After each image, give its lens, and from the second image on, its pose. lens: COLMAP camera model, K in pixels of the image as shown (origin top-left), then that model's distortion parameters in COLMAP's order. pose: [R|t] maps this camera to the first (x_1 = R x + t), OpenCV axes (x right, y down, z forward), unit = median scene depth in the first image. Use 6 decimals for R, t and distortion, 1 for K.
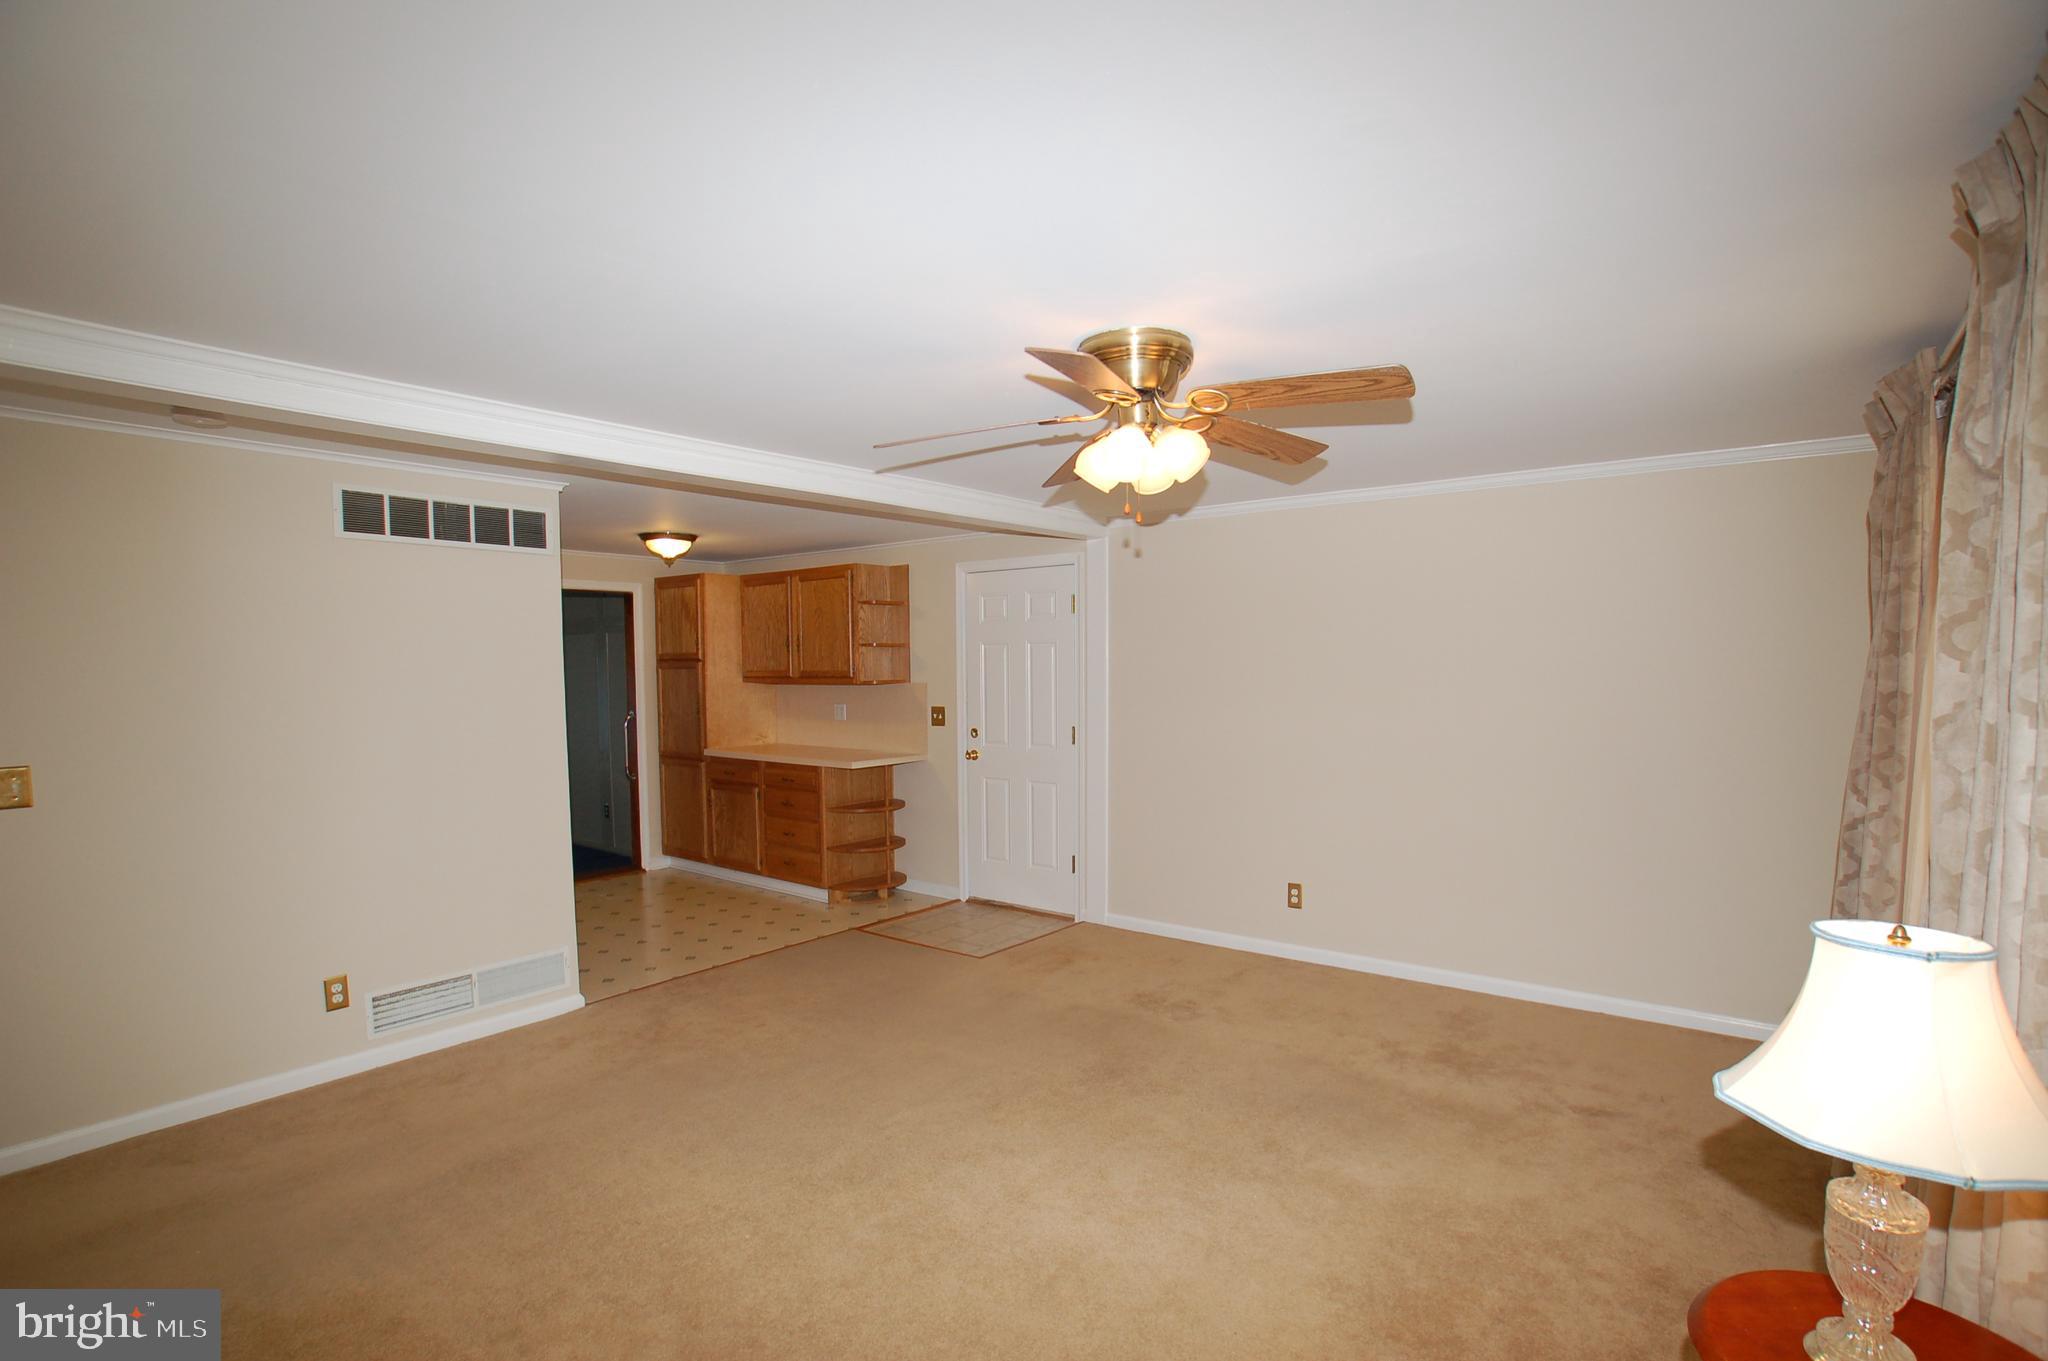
lens RADIAL K [[986.4, 0, 1032.9], [0, 986.4, 726.7], [0, 0, 1]] dist [-0.052084, 0.027107]
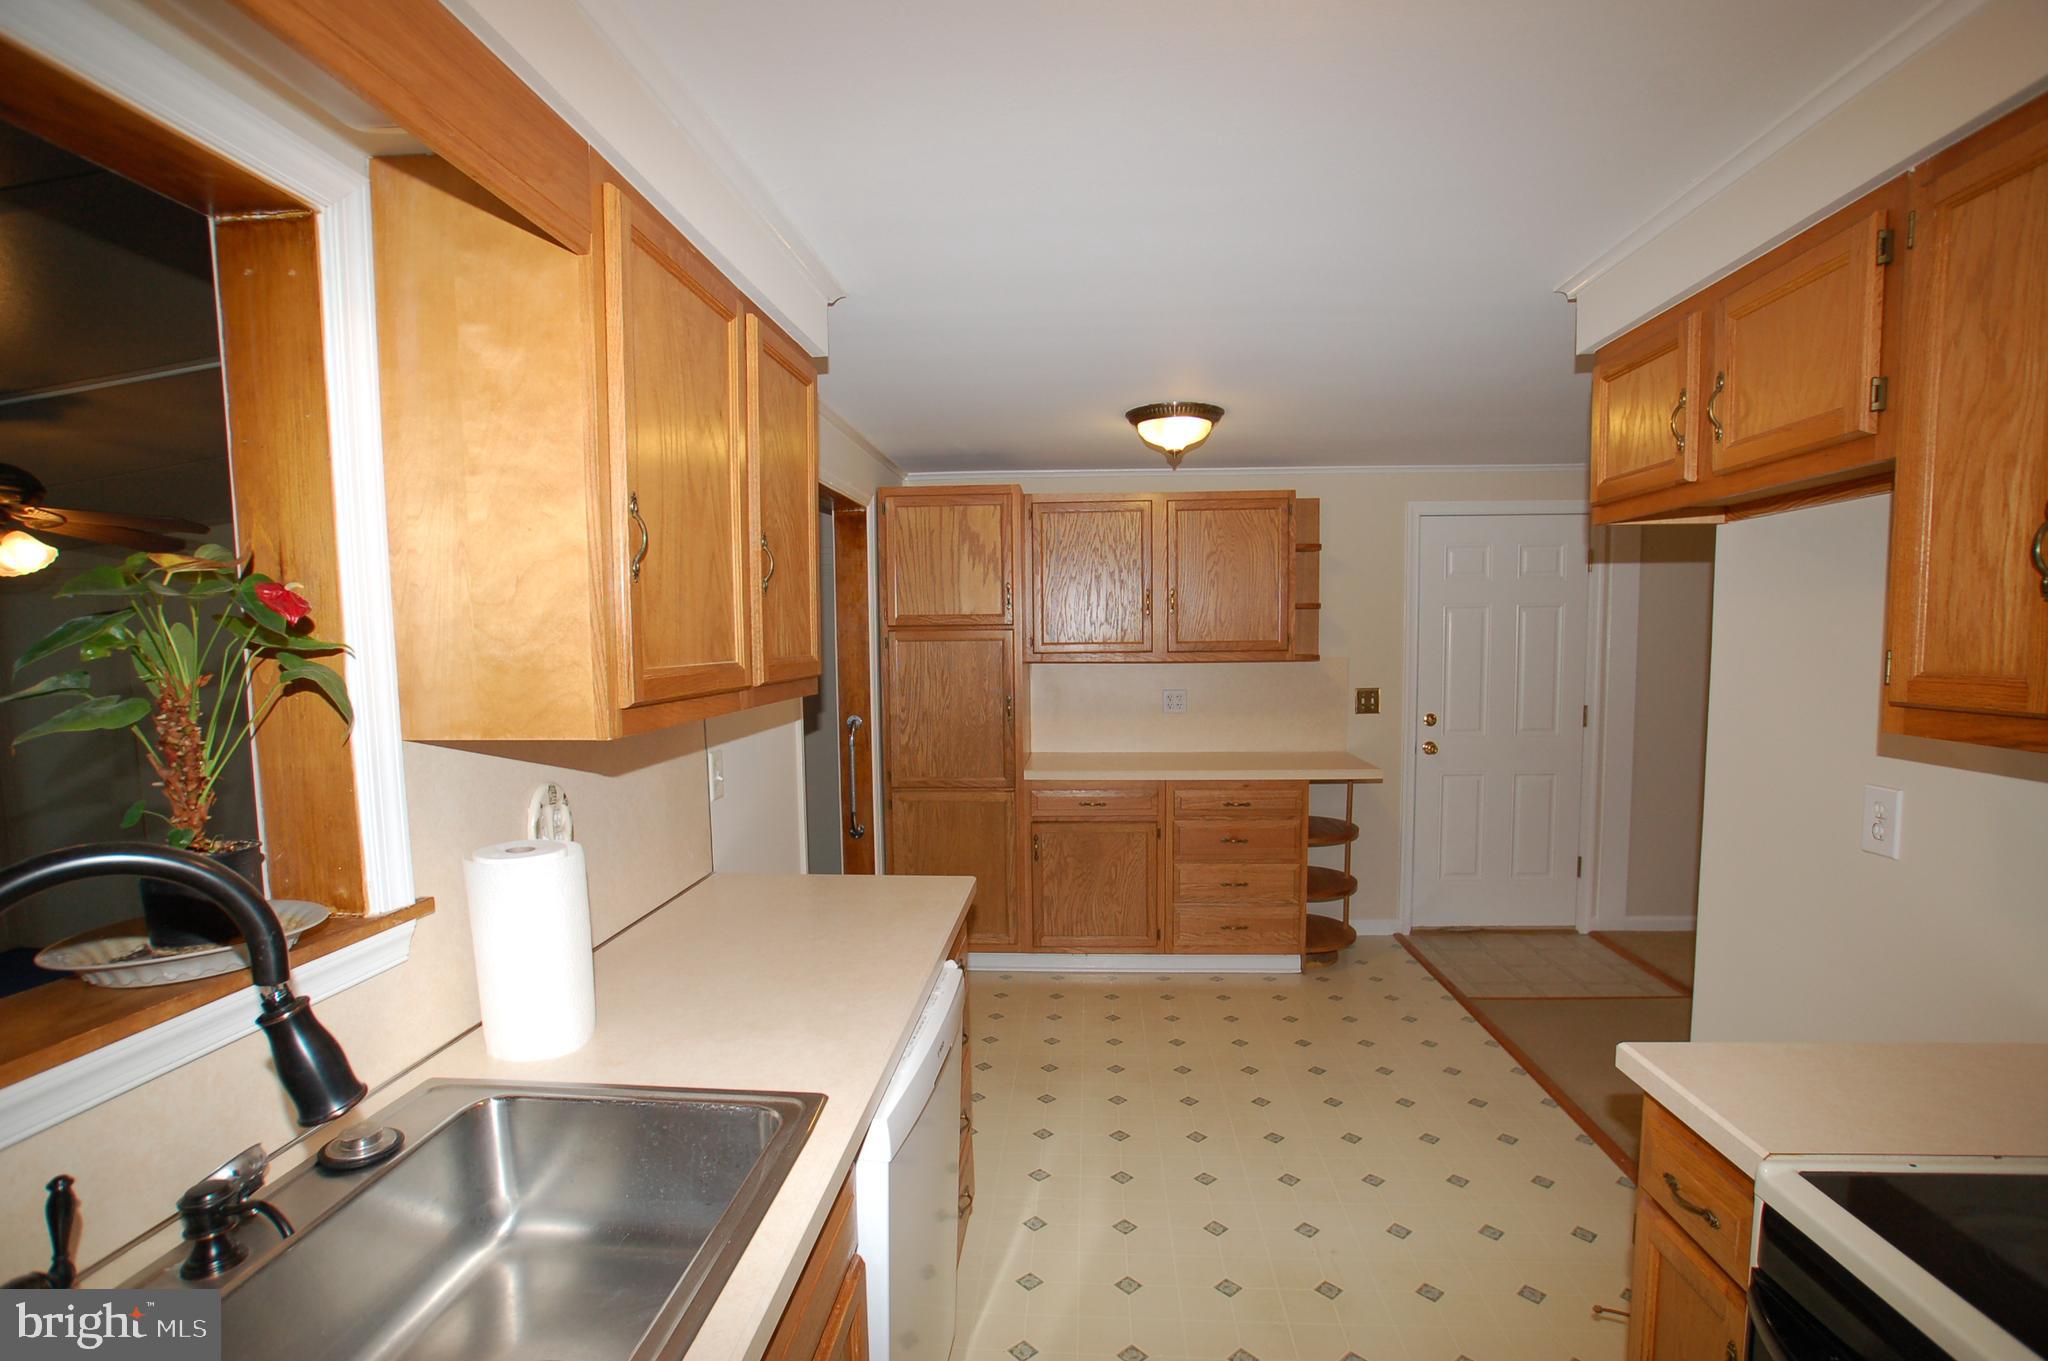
lens RADIAL K [[986.4, 0, 1032.9], [0, 986.4, 726.7], [0, 0, 1]] dist [-0.052084, 0.027107]
pose [[0.814779, -0.058531, 0.576810, -0.760041], [0.044354, 0.998268, 0.038645, -0.032148], [-0.578073, -0.005903, 0.815964, 0.542393]]
